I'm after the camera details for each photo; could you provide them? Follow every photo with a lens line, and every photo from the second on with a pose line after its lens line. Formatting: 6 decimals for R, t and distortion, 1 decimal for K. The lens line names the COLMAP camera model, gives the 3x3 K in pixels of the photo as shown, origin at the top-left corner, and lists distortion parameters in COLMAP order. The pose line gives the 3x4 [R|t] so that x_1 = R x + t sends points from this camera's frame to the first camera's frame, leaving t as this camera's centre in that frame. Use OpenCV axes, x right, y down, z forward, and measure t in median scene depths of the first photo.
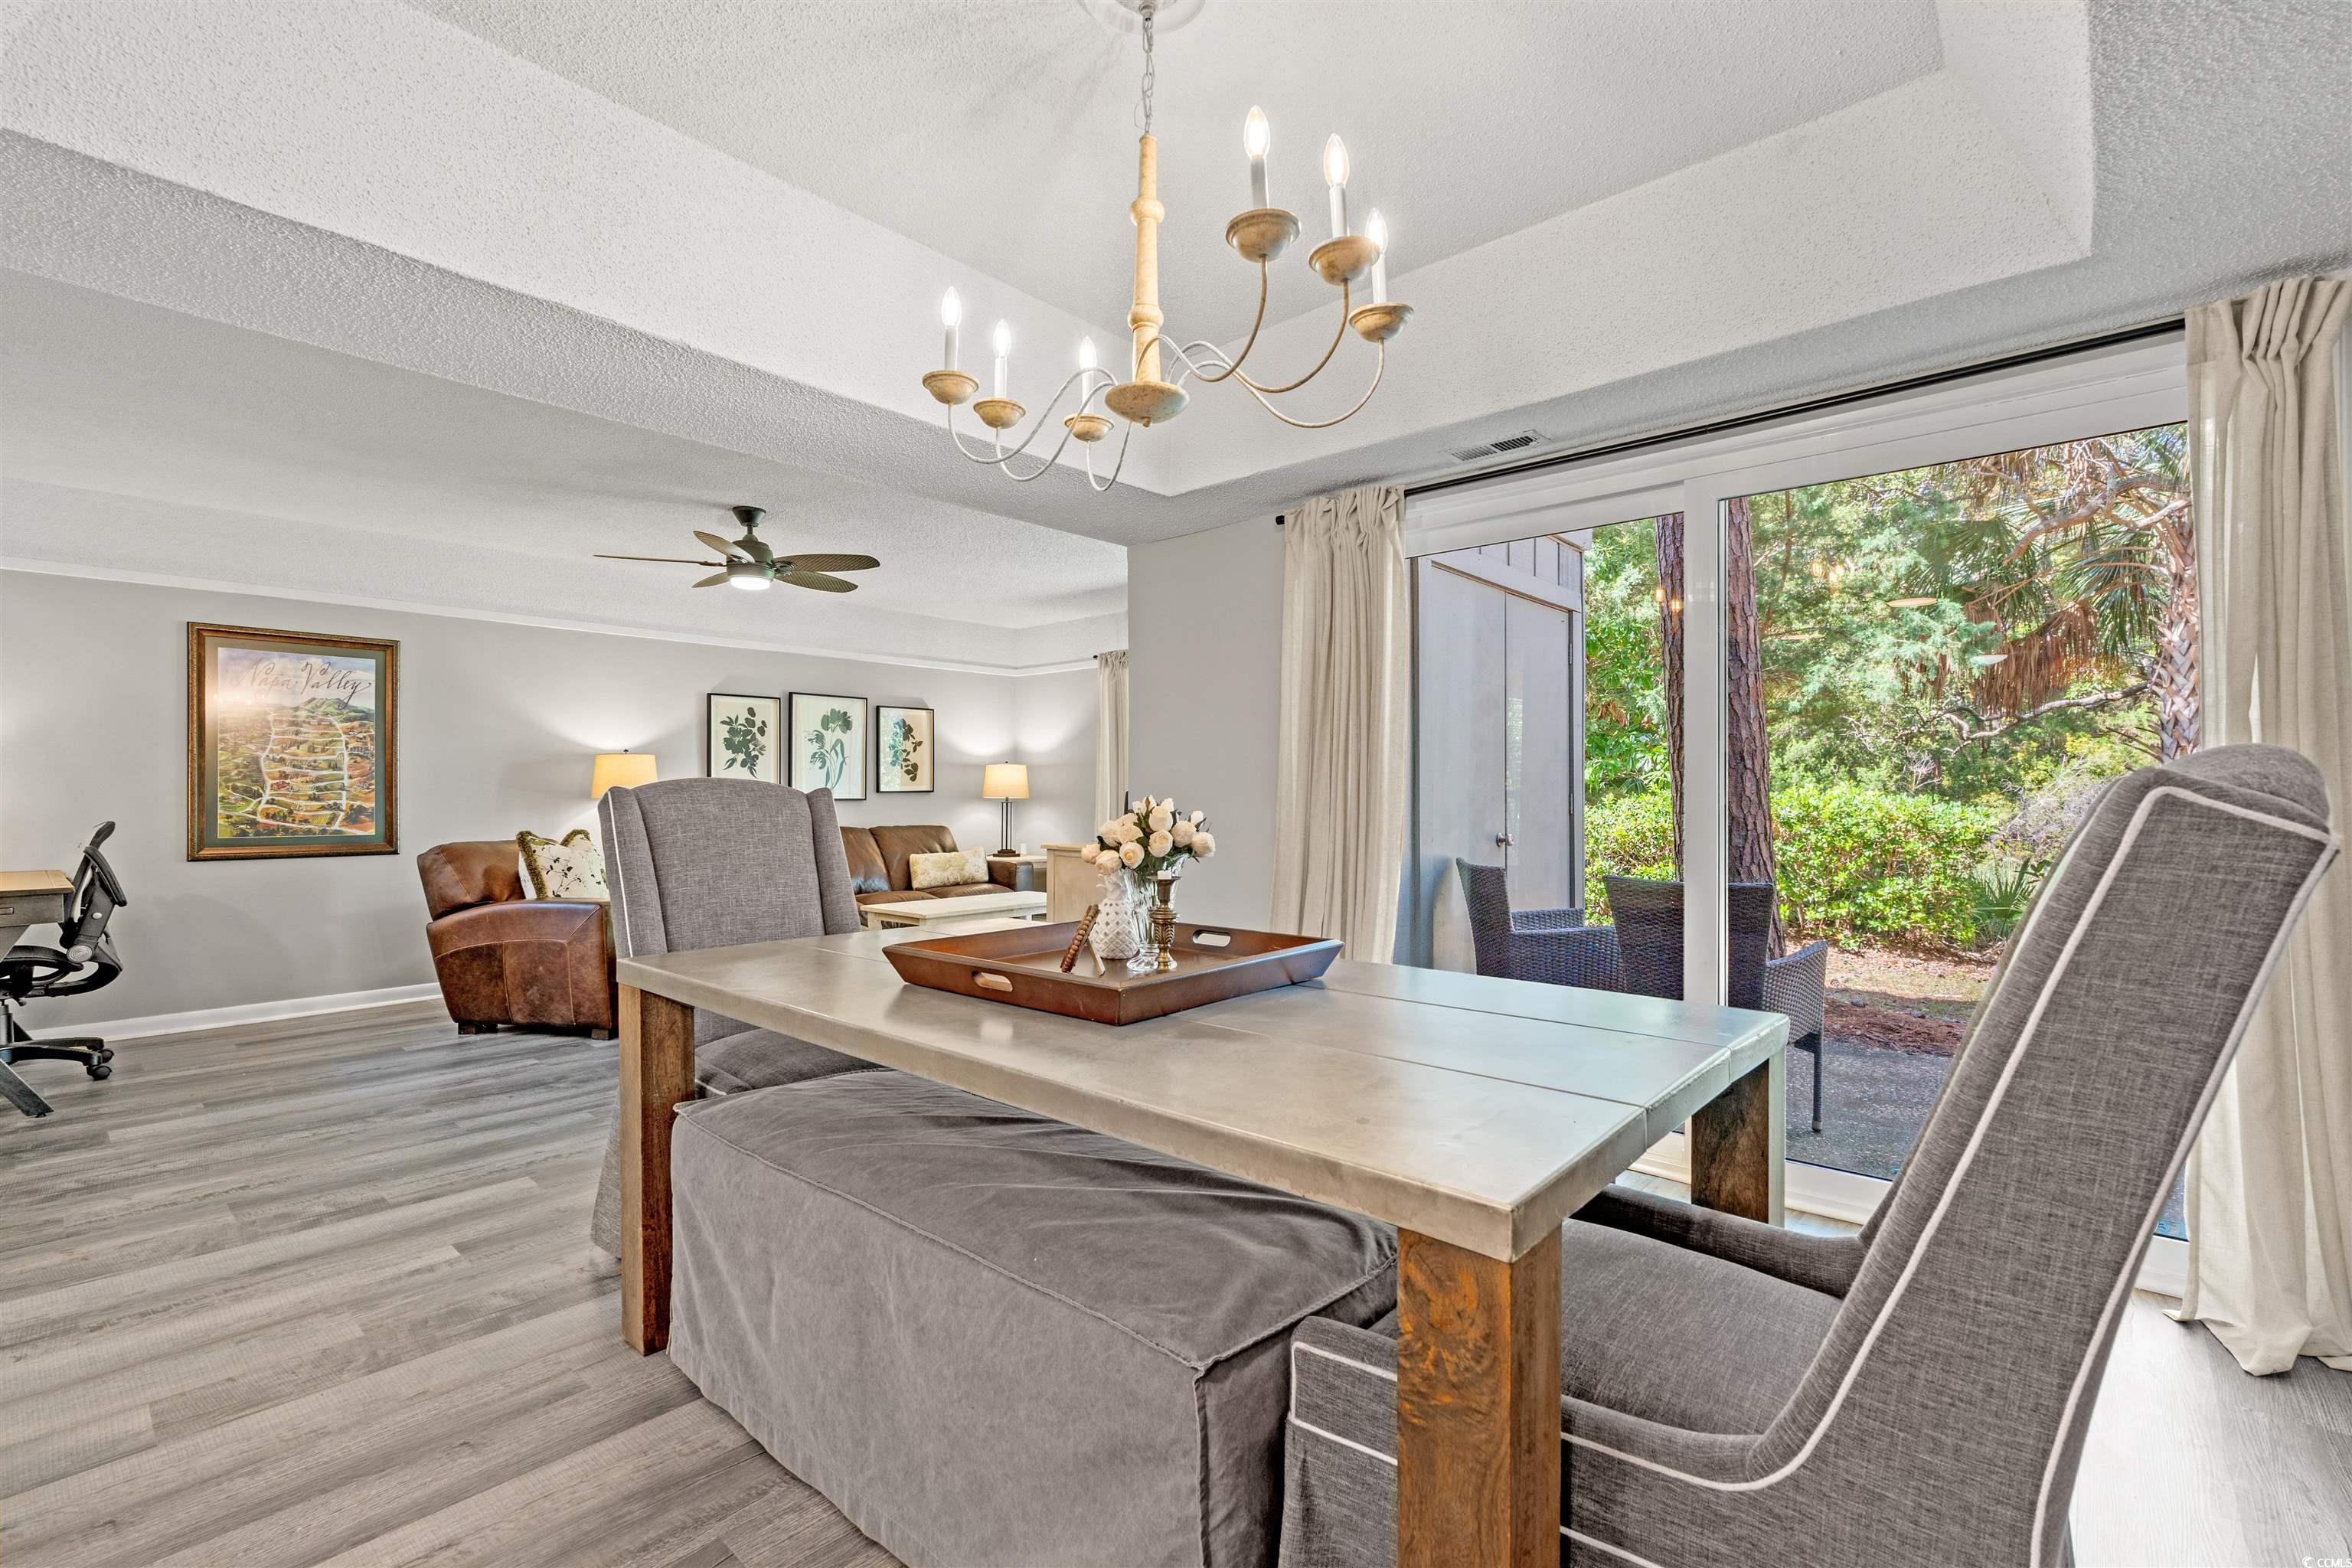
lens RADIAL K [[1026.8, 0, 1176.0], [0, 1026.8, 784.0], [0, 0, 1]] dist [-0.003113, -0.000499]
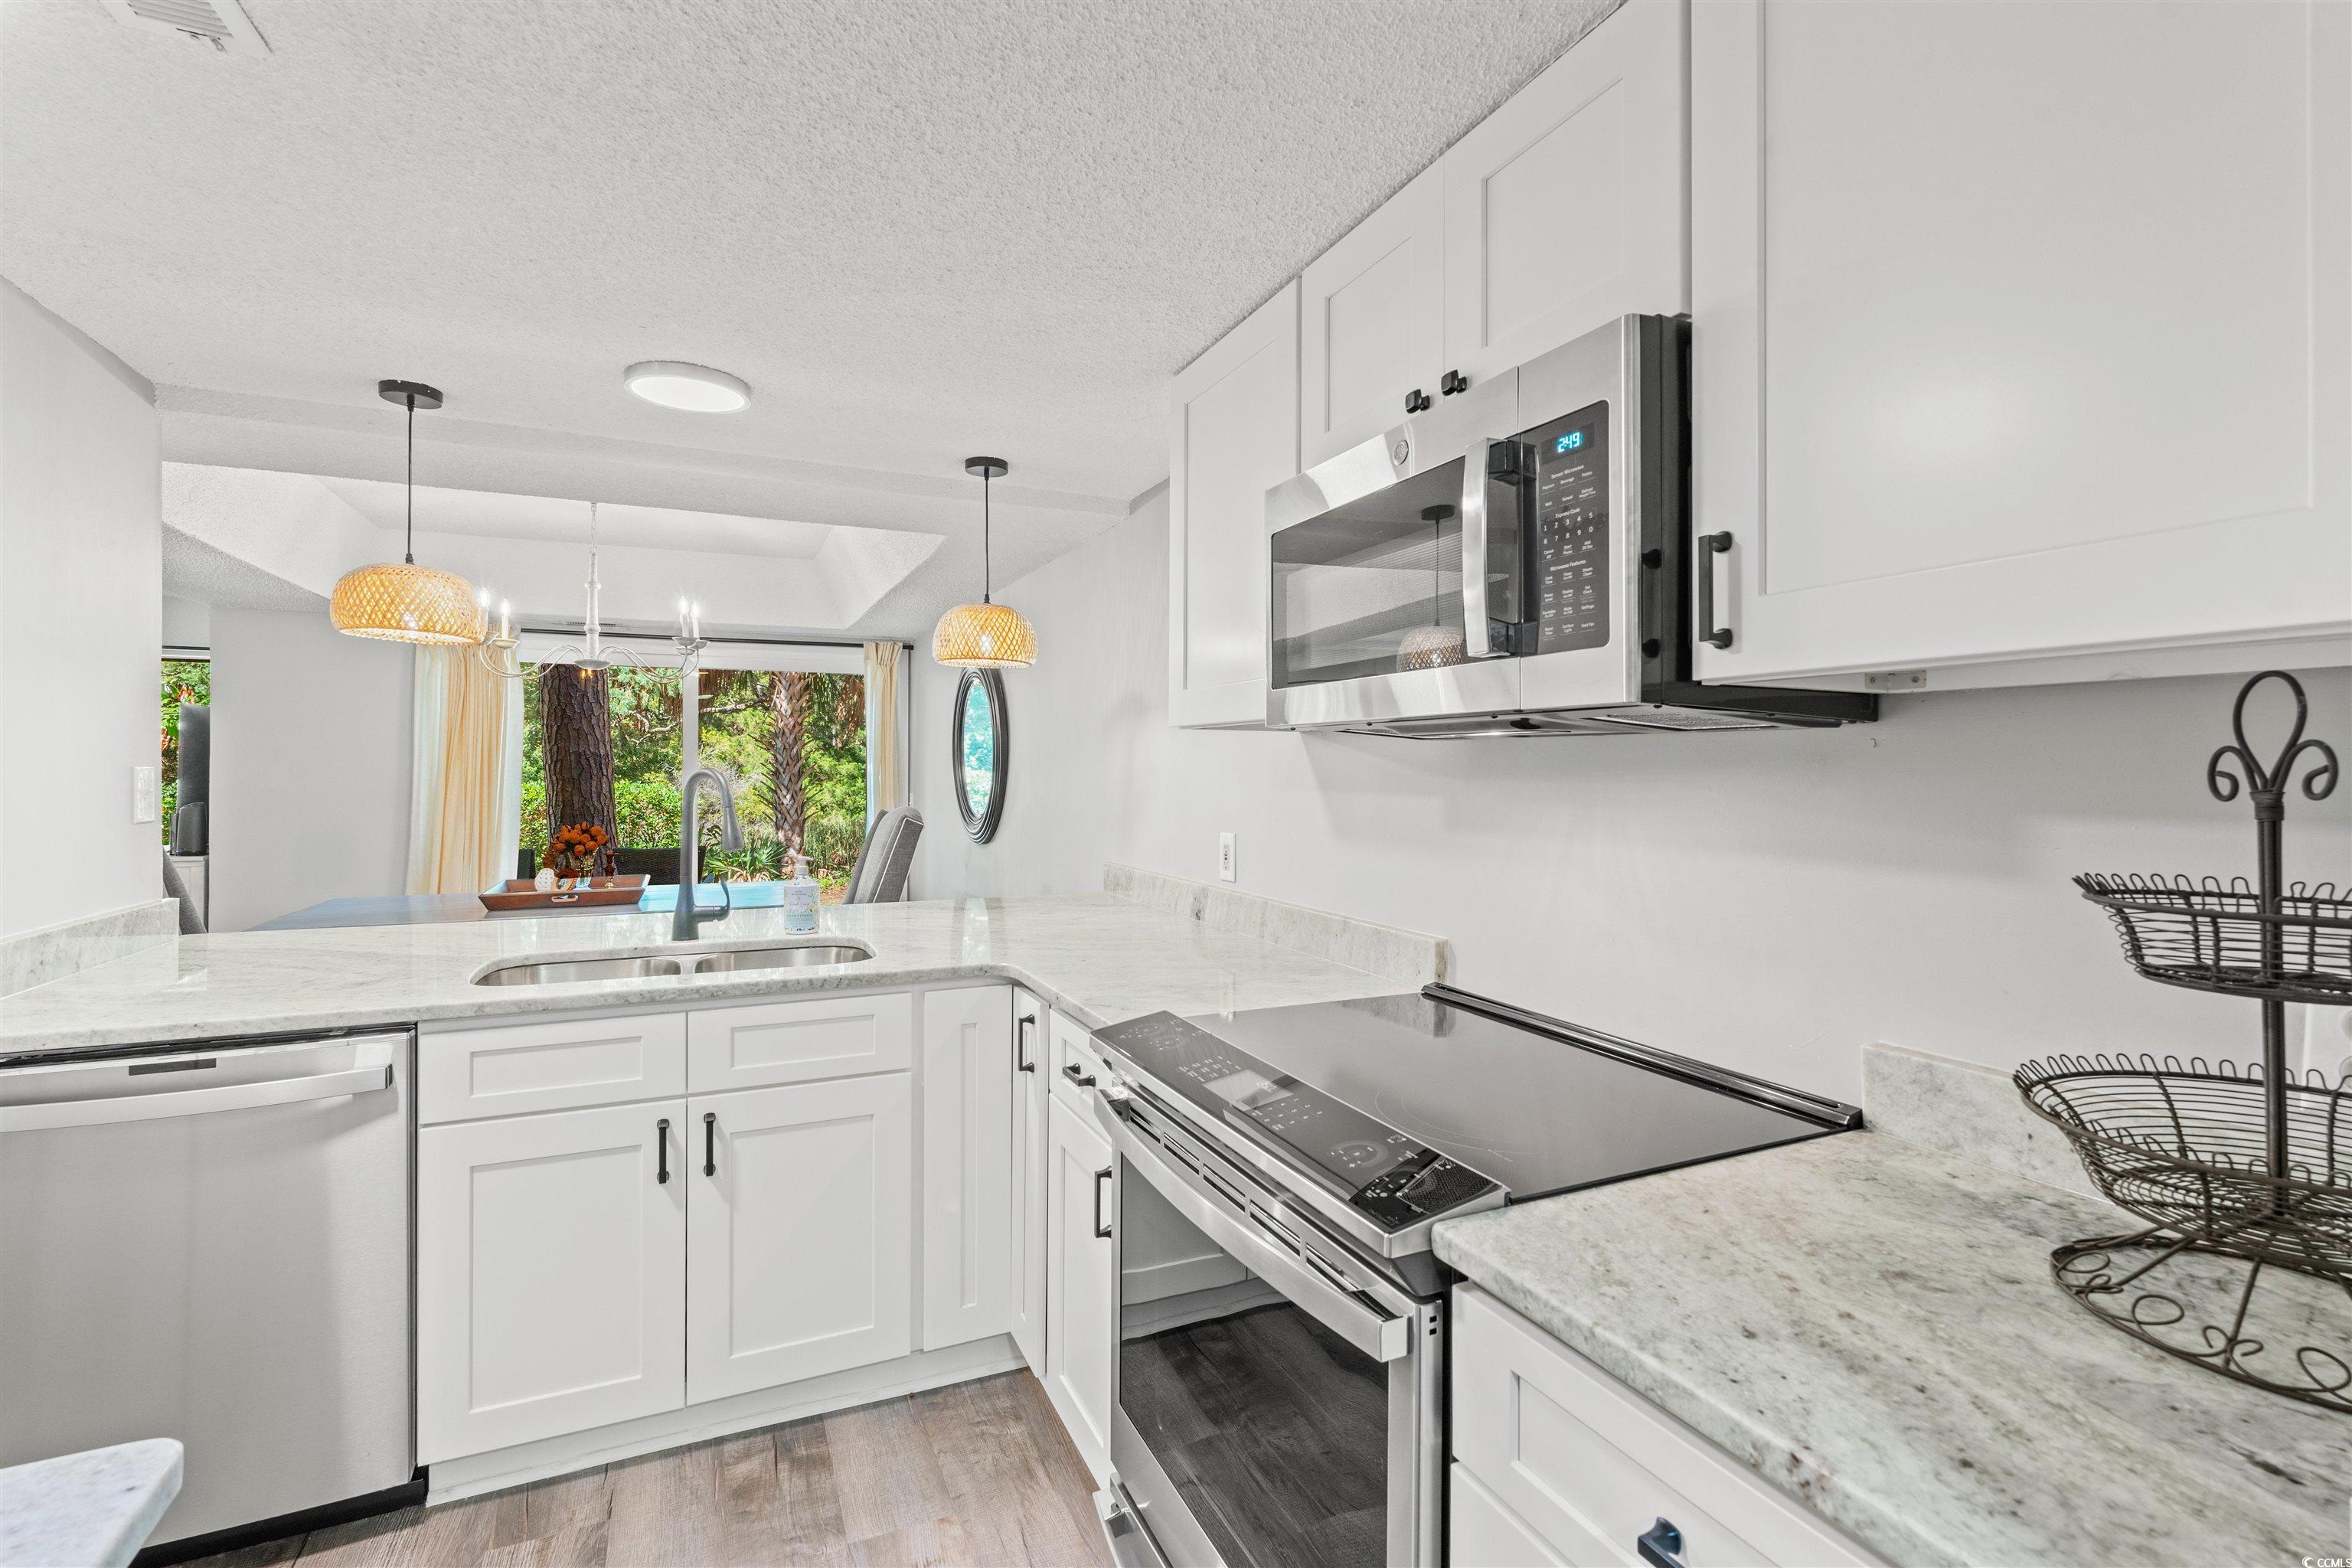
lens RADIAL K [[1031.7, 0, 1172.5], [0, 1031.7, 775.4], [0, 0, 1]] dist [0.000178, 0.000110]
pose [[0.404898, -0.001843, 0.914360, -0.564034], [-0.010756, 0.999919, 0.006778, -0.042864], [-0.914299, -0.012579, 0.404845, -0.420561]]
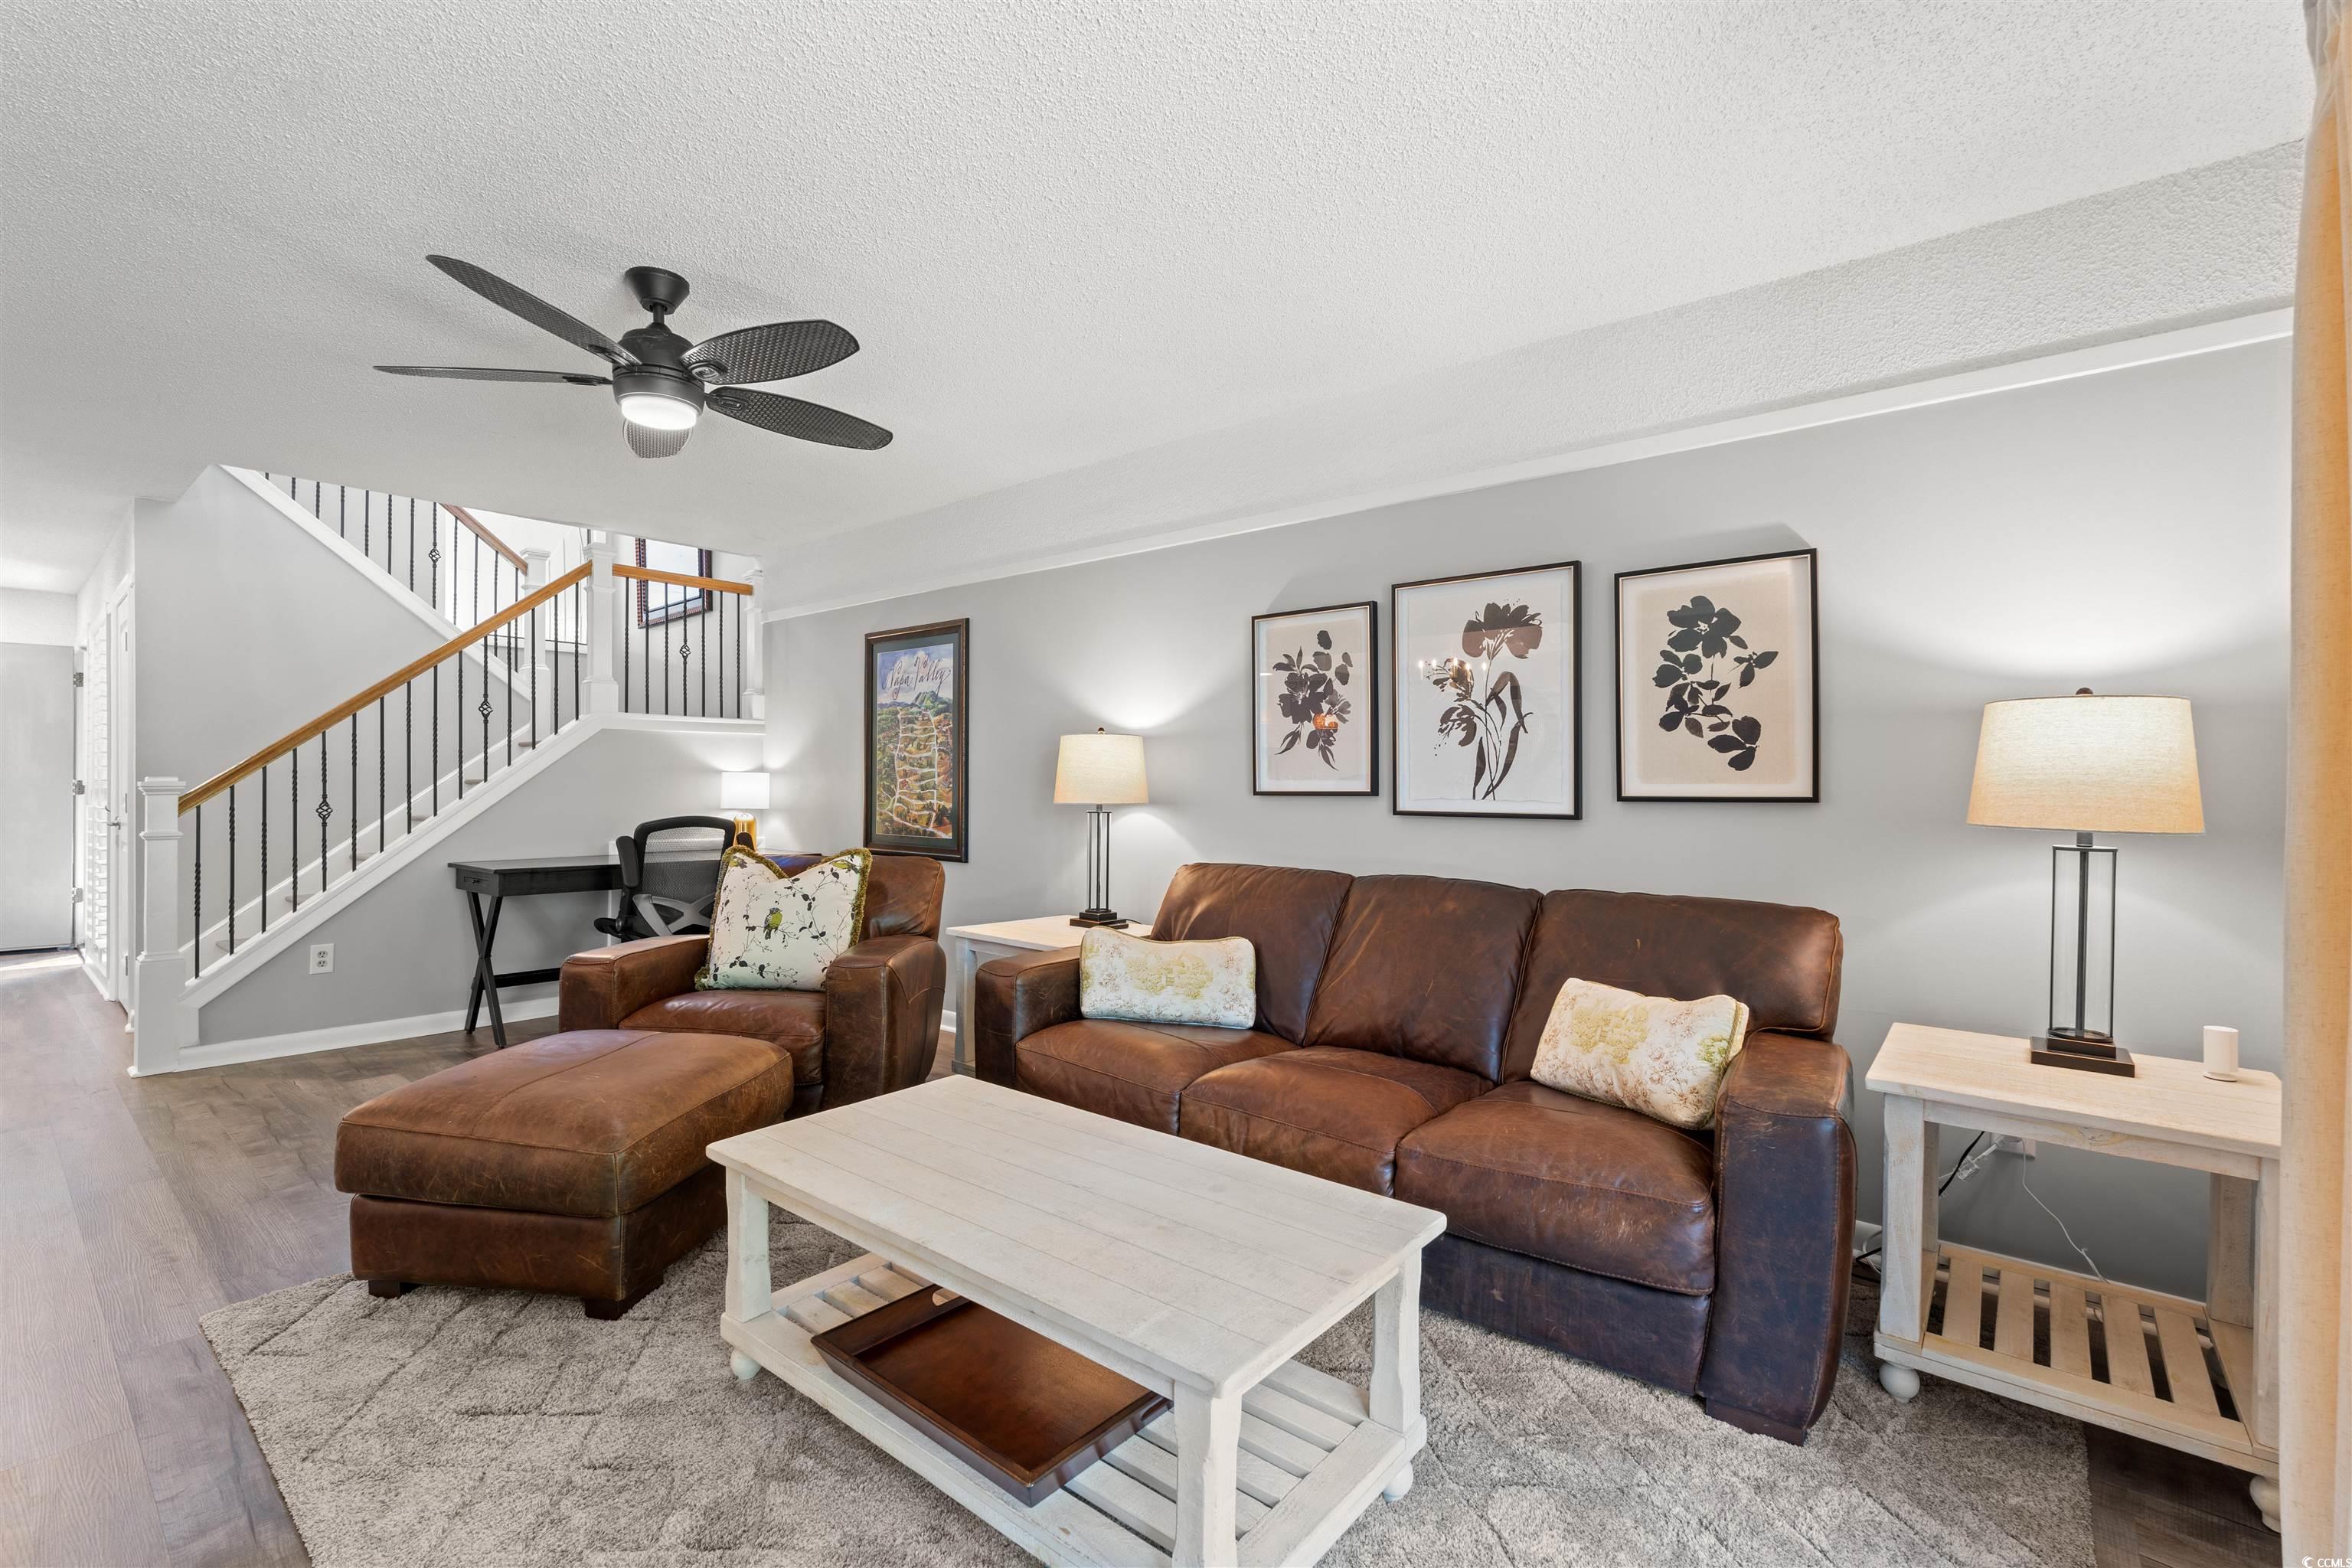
lens RADIAL K [[1031.7, 0, 1172.5], [0, 1031.7, 775.4], [0, 0, 1]] dist [0.000178, 0.000110]
pose [[0.023073, -0.003558, -0.999727, 0.124933], [0.006330, 0.999974, -0.003413, -0.001751], [0.999714, -0.006249, 0.023095, 1.182148]]
